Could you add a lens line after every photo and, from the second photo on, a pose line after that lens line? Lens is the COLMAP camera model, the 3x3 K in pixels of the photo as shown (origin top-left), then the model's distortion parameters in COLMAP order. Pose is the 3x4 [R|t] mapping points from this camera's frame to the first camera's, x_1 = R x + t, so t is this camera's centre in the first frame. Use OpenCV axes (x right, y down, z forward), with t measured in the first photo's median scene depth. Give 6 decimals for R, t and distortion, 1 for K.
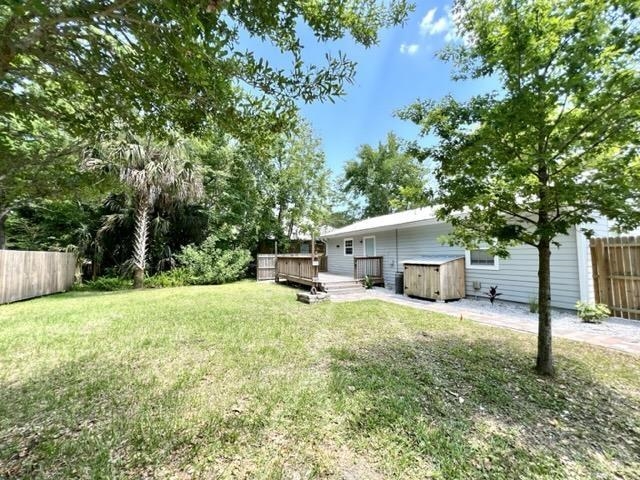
lens RADIAL K [[258.0, 0, 321.5], [0, 258.0, 238.1], [0, 0, 1]] dist [0.002239, 0.000197]
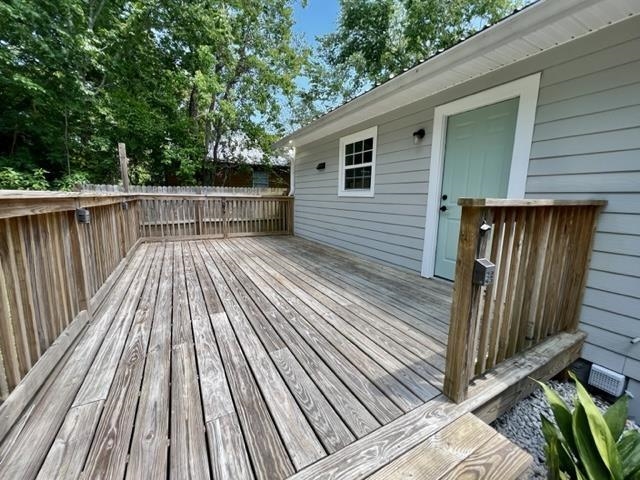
lens RADIAL K [[258.0, 0, 321.5], [0, 258.0, 238.1], [0, 0, 1]] dist [0.002239, 0.000197]
pose [[0.997795, 0.014345, 0.064804, 0.046790], [-0.028197, 0.975492, 0.218223, 0.053594], [-0.060085, -0.219569, 0.973745, 0.701402]]
